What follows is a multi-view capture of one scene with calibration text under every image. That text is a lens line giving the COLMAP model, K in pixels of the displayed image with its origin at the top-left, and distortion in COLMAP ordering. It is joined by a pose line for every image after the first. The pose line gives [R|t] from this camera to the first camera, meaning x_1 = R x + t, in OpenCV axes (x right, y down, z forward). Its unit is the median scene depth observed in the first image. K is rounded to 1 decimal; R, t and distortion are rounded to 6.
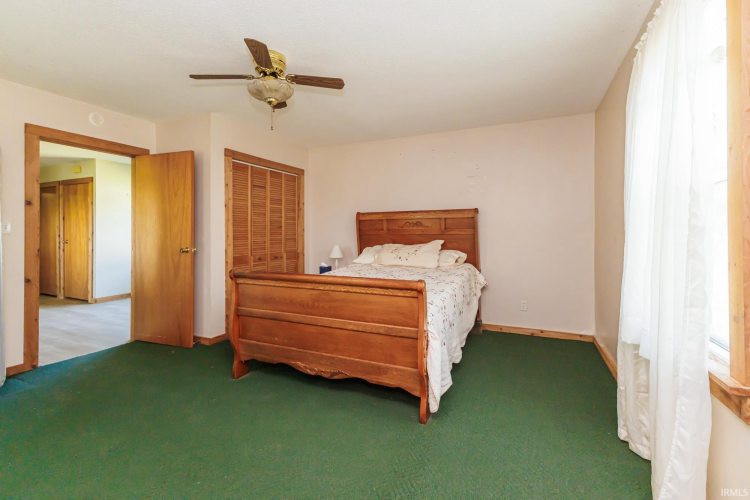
lens RADIAL K [[317.5, 0, 377.0], [0, 317.5, 246.4], [0, 0, 1]] dist [0.012910, -0.000036]
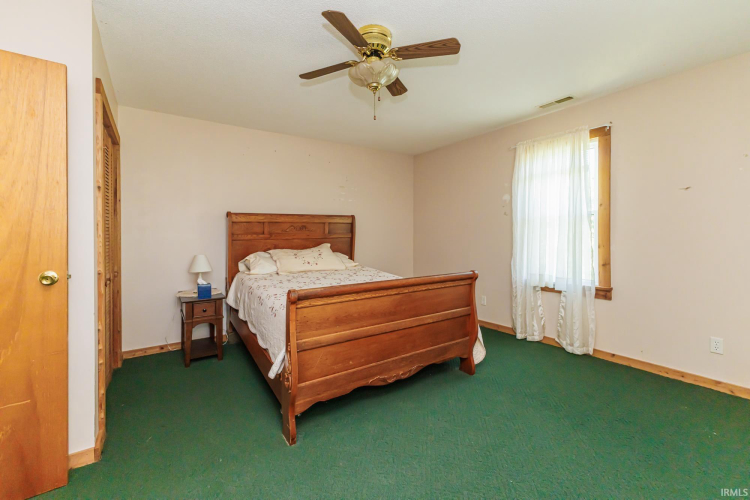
lens RADIAL K [[317.5, 0, 377.0], [0, 317.5, 246.4], [0, 0, 1]] dist [0.012910, -0.000036]
pose [[0.541295, -0.034048, 0.840143, -0.625339], [0.042299, 0.999017, 0.013234, -0.017723], [-0.839768, 0.028374, 0.542204, 0.300928]]
